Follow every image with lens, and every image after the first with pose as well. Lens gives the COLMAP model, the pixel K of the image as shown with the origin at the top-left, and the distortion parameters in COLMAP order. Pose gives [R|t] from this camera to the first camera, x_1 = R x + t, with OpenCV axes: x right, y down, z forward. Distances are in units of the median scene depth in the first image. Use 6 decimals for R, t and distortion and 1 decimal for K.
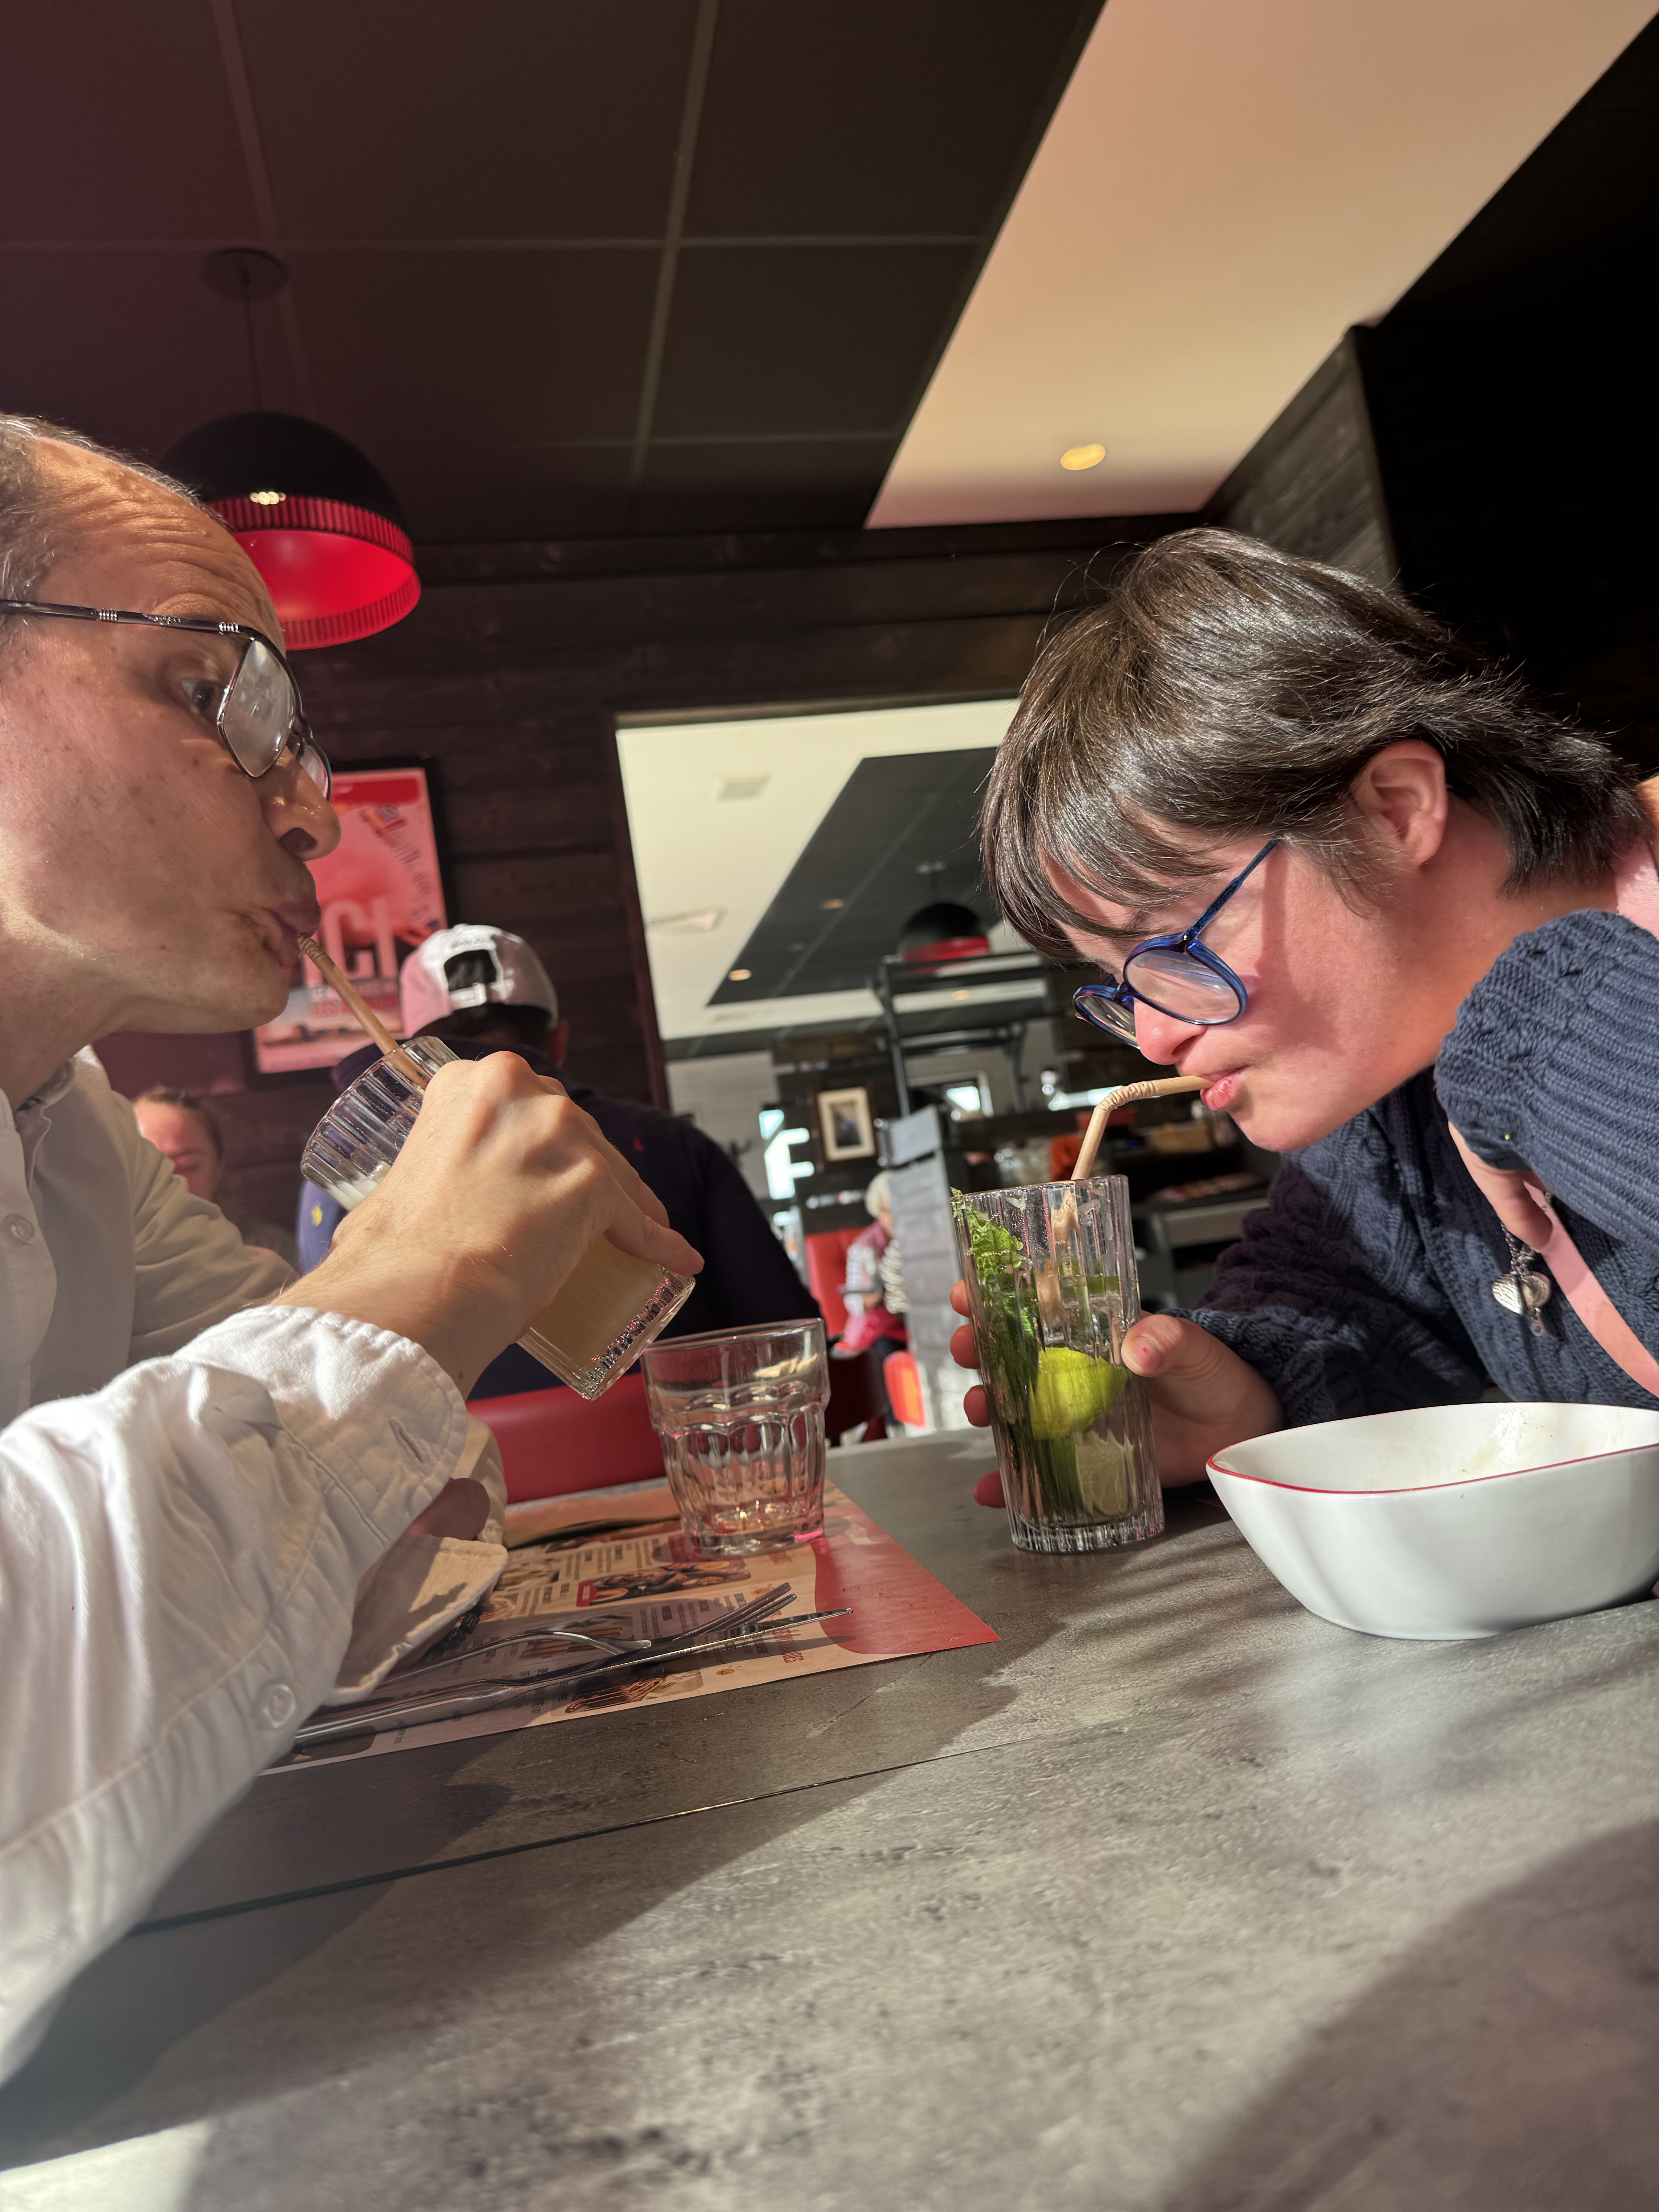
lens RADIAL K [[1591.7, 0, 829.5], [0, 1591.7, 1106.0], [0, 0, 1]] dist [0.086464, -0.177732]
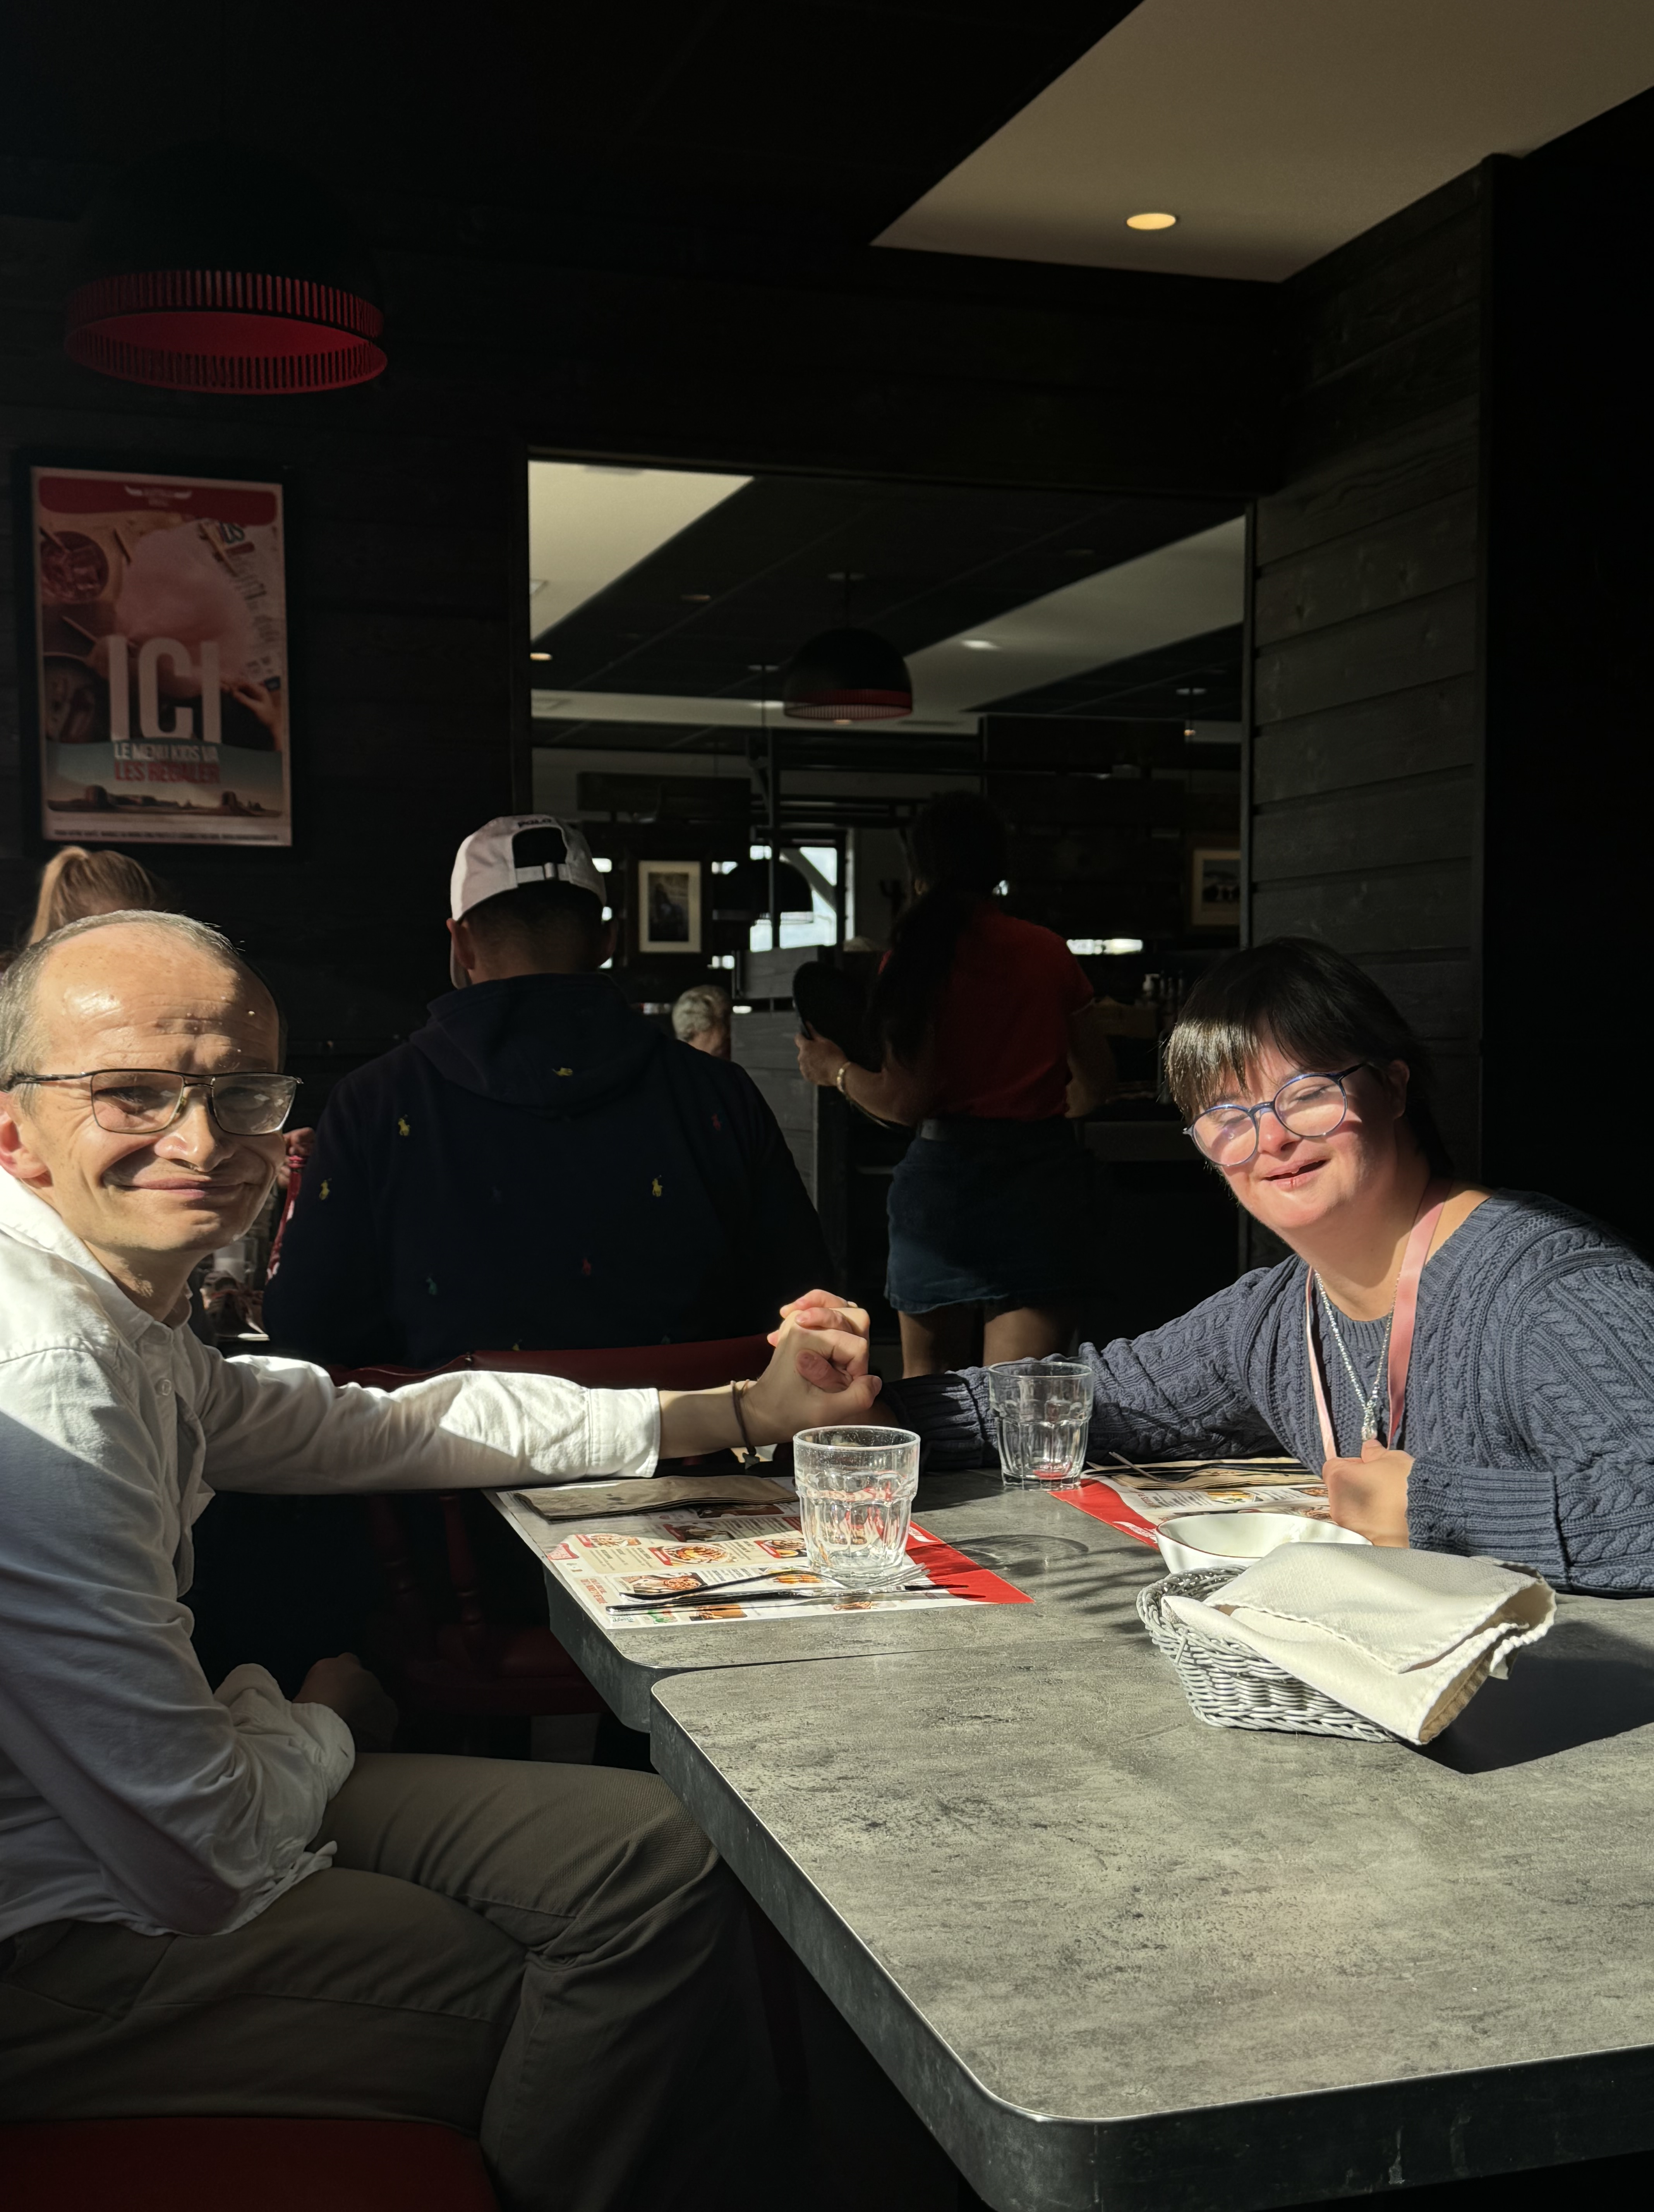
lens RADIAL K [[2531.5, 0, 857.0], [0, 2531.5, 1108.0], [0, 0, 1]] dist [0.158878, -0.332819]
pose [[0.981145, 0.140726, 0.132483, -0.099247], [-0.156245, 0.980989, 0.115099, -0.097505], [-0.113767, -0.133629, 0.984480, -0.327011]]
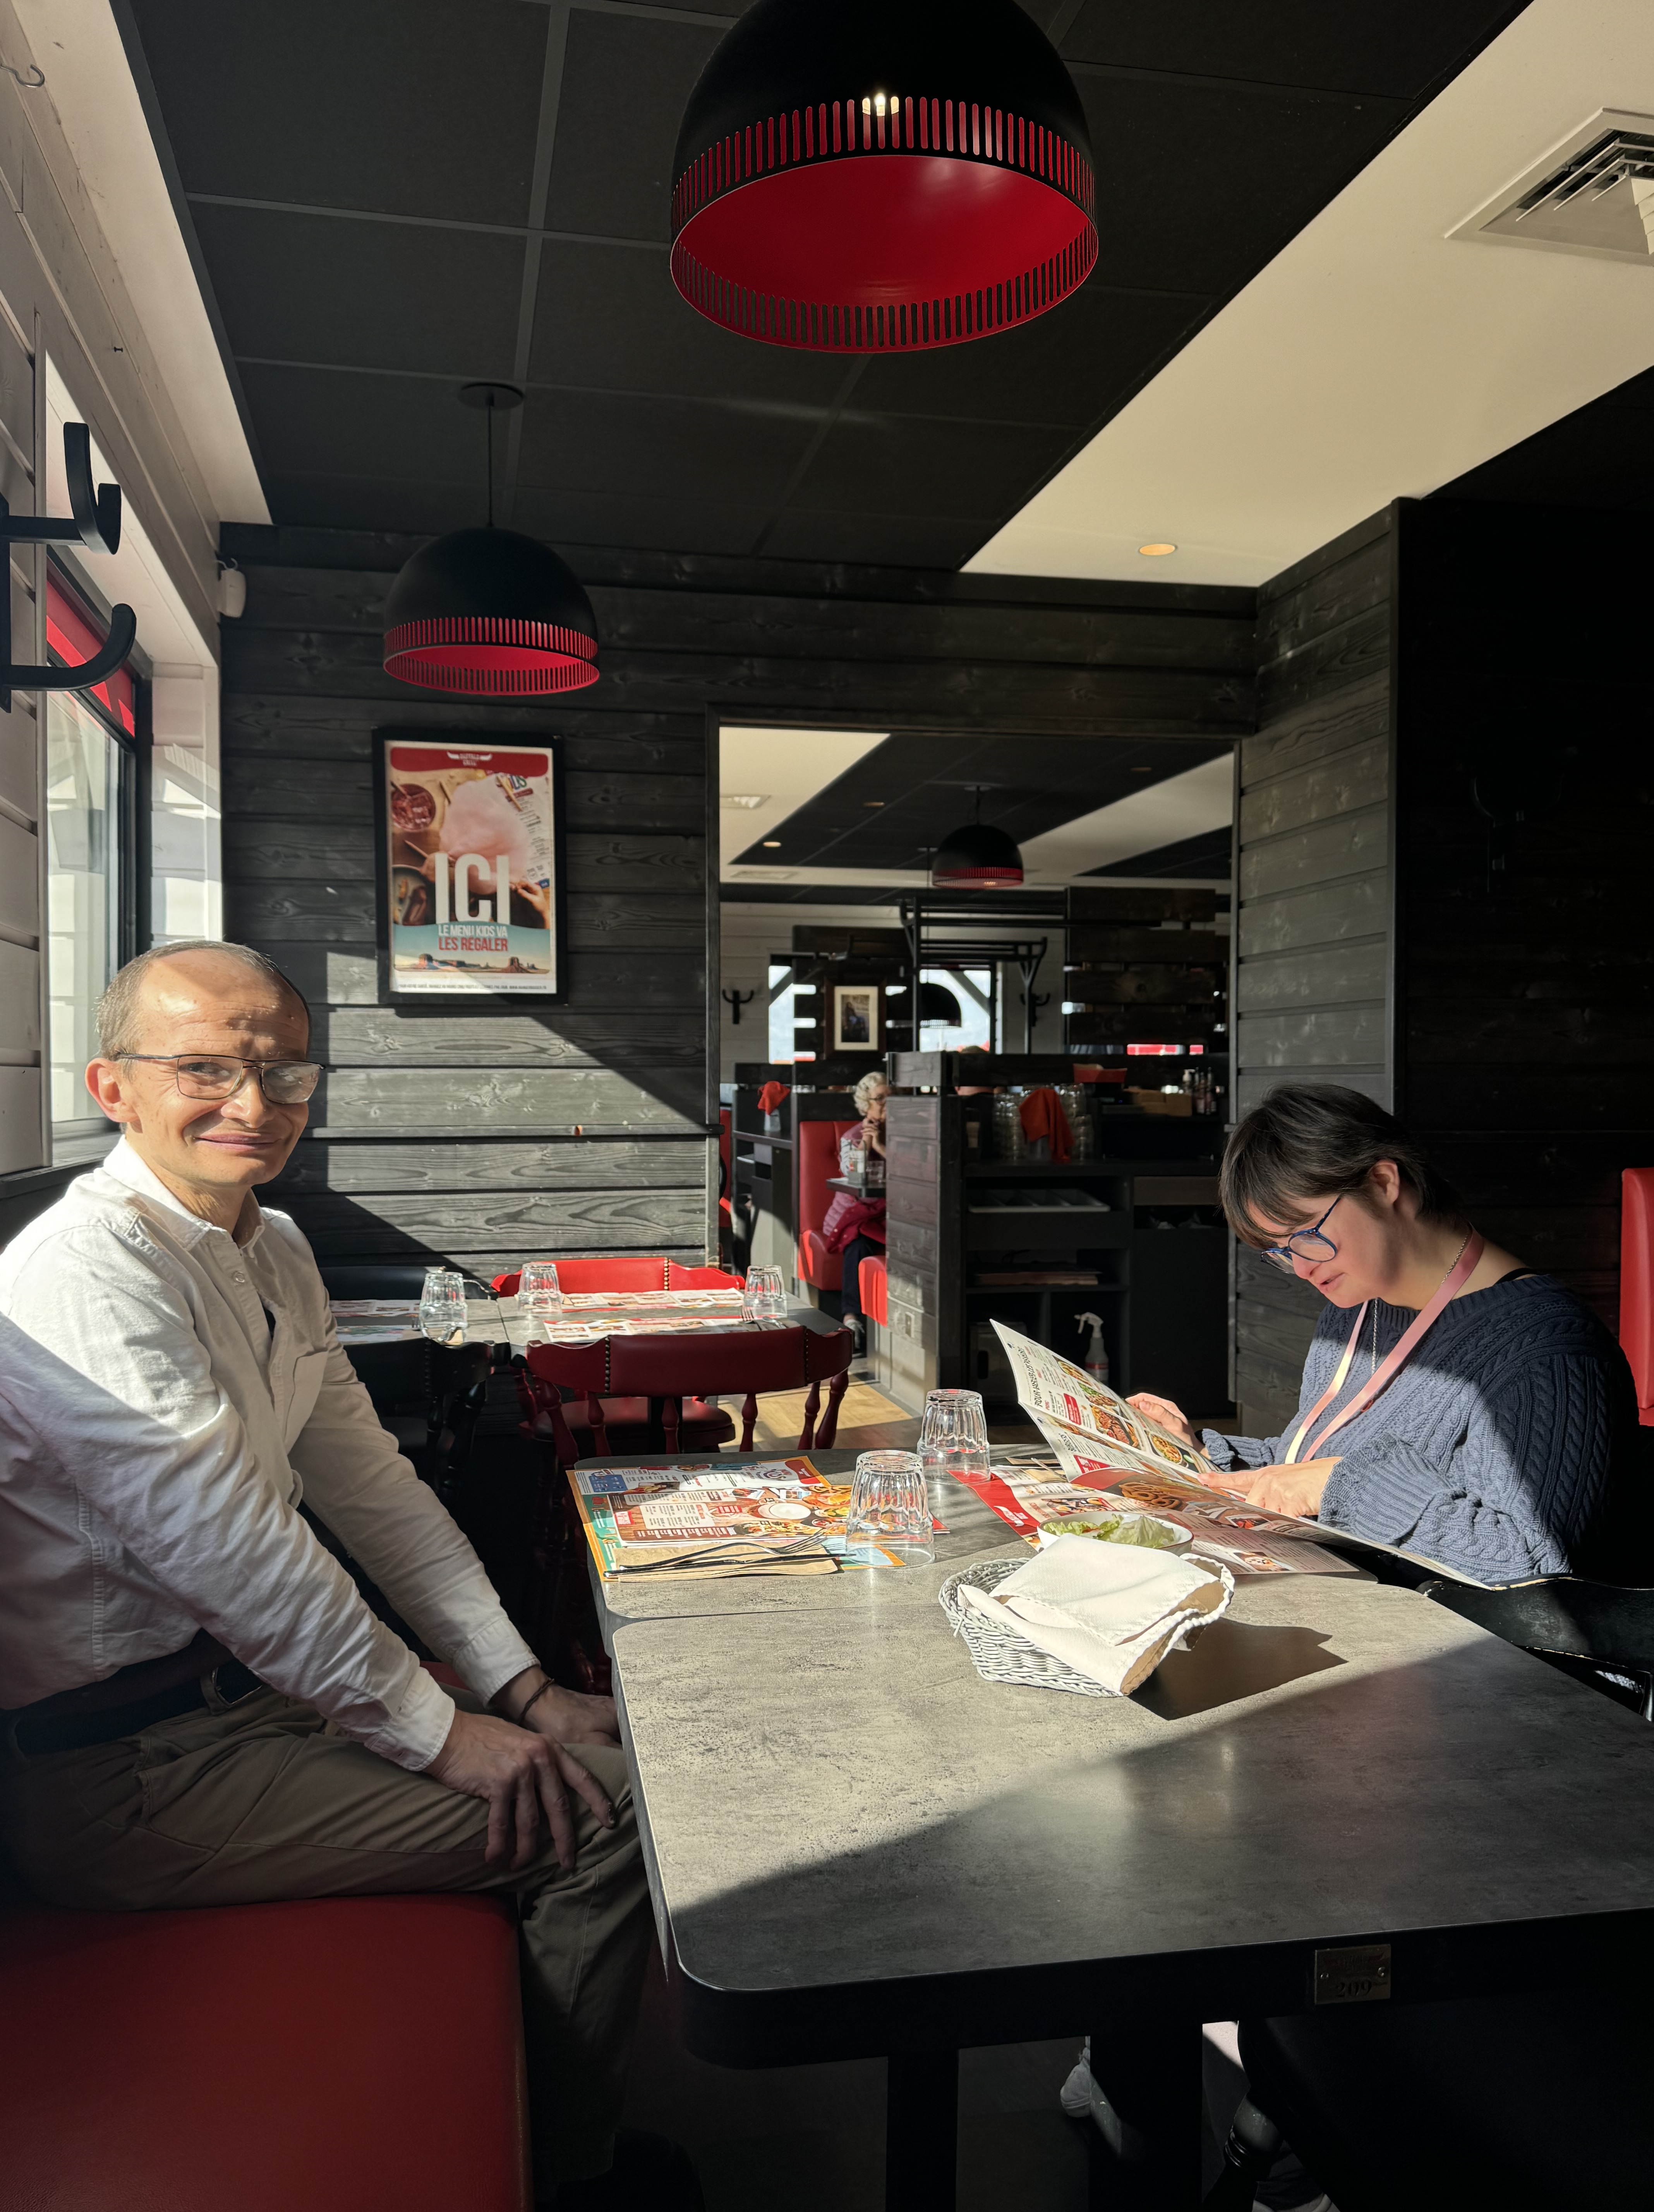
lens RADIAL K [[1784.4, 0, 827.0], [0, 1784.4, 1106.0], [0, 0, 1]] dist [0.184022, -0.428750]
pose [[0.988761, 0.148820, 0.014278, -0.034999], [-0.149477, 0.982282, 0.113046, -0.132439], [0.002798, -0.113910, 0.993487, -0.339113]]
